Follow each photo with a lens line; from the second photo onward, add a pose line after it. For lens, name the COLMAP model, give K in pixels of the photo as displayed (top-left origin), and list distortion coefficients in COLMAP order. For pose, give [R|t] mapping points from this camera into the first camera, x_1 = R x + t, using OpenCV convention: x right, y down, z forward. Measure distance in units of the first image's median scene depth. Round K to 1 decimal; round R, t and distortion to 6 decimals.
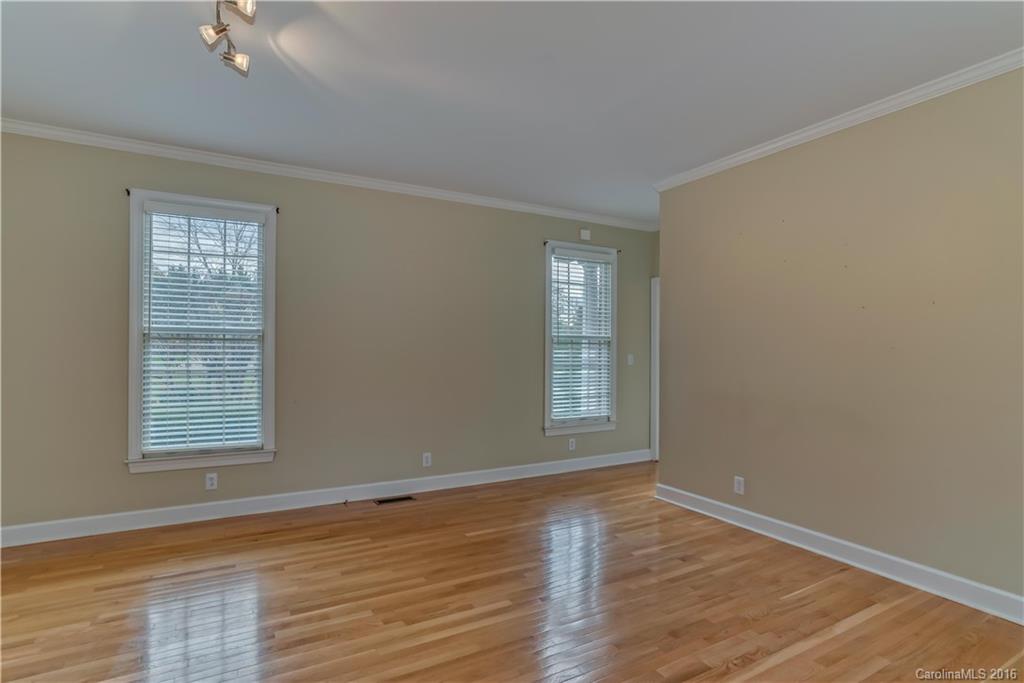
lens RADIAL K [[518.9, 0, 514.9], [0, 518.9, 345.4], [0, 0, 1]] dist [-0.001223, -0.000177]
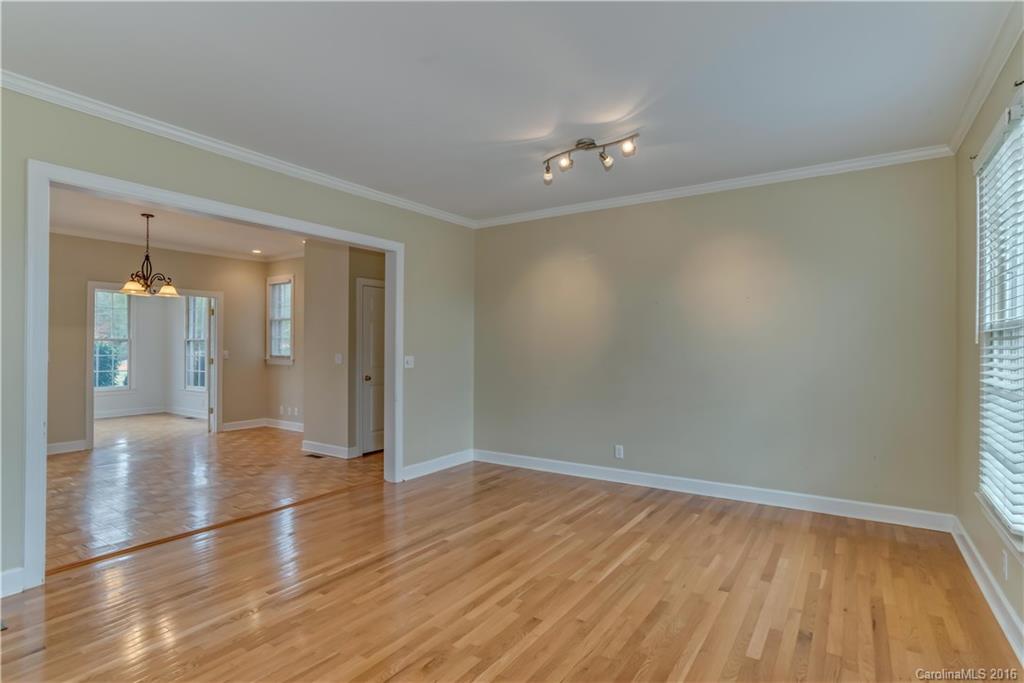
lens RADIAL K [[518.9, 0, 513.8], [0, 518.9, 346.1], [0, 0, 1]] dist [-0.001223, -0.000177]
pose [[-0.893579, -0.008821, -0.448819, 0.326510], [-0.000670, 0.999832, -0.018315, 0.009202], [0.448905, -0.016065, -0.893435, 1.770379]]
